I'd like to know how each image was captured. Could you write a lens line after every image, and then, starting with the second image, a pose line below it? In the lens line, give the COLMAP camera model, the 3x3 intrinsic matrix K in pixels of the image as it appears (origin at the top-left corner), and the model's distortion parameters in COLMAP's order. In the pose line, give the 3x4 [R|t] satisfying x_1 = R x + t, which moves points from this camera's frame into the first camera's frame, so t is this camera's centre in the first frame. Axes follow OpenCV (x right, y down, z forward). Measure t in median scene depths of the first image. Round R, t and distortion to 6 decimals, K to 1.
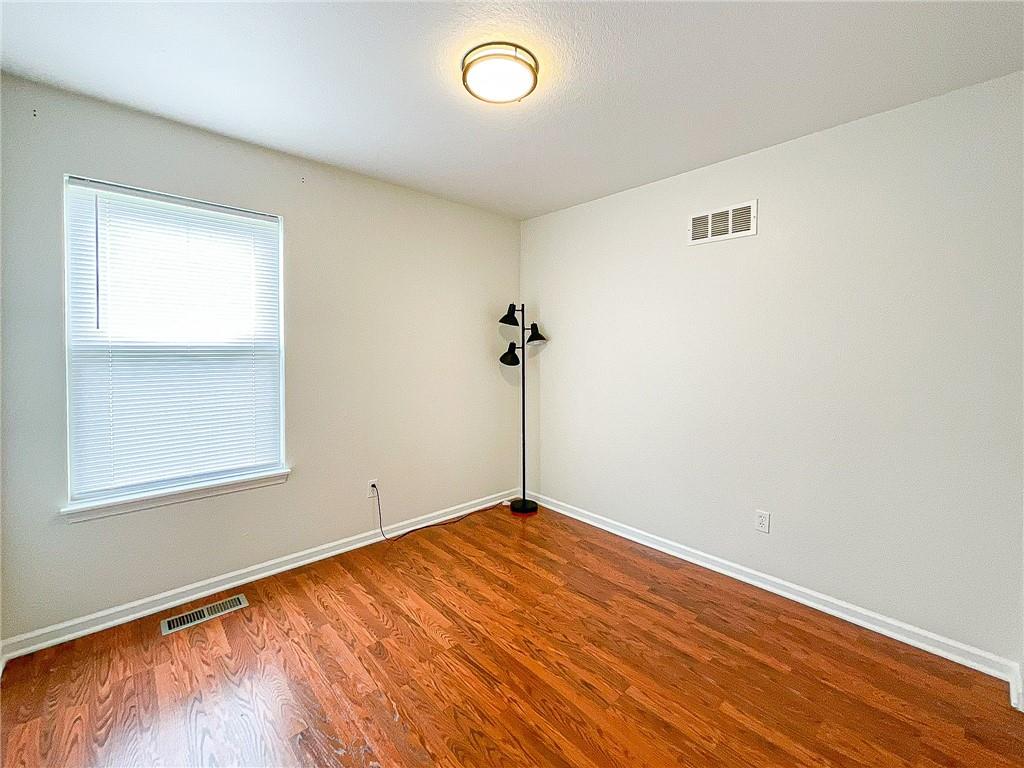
lens RADIAL K [[434.3, 0, 507.0], [0, 434.3, 377.7], [0, 0, 1]] dist [0.002169, 0.001004]
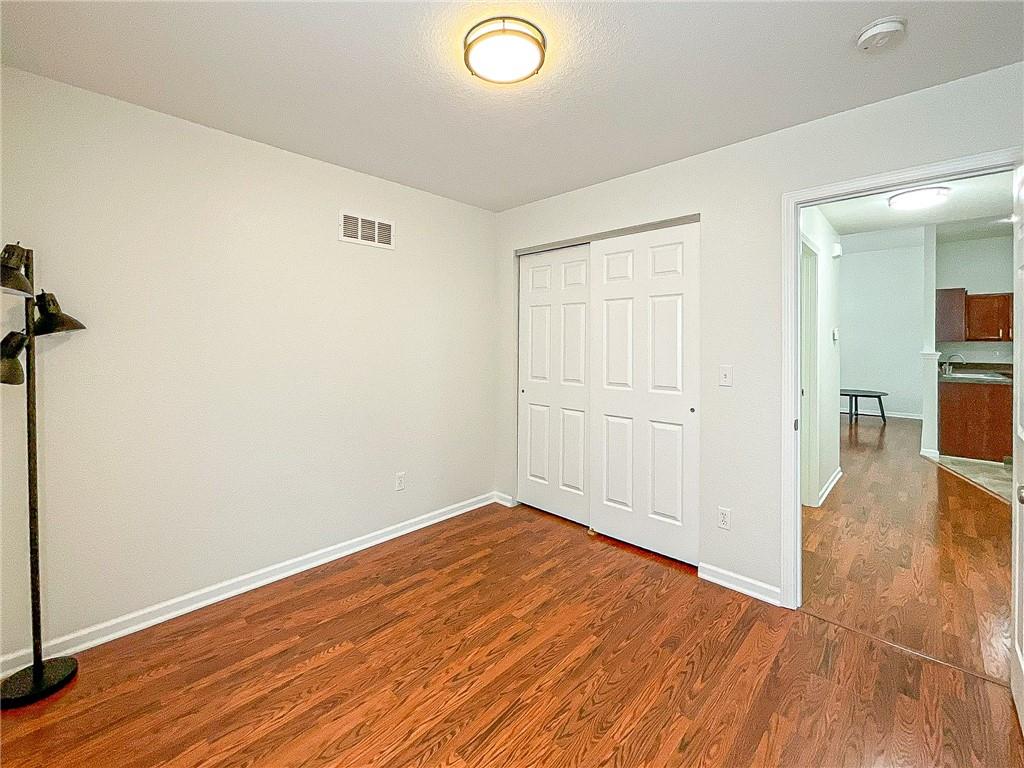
lens RADIAL K [[434.3, 0, 507.0], [0, 434.3, 377.7], [0, 0, 1]] dist [0.002169, 0.001004]
pose [[-0.068635, -0.083516, 0.994140, -0.700949], [0.058962, 0.994408, 0.087609, -0.066354], [-0.995898, 0.064630, -0.063327, 0.806628]]
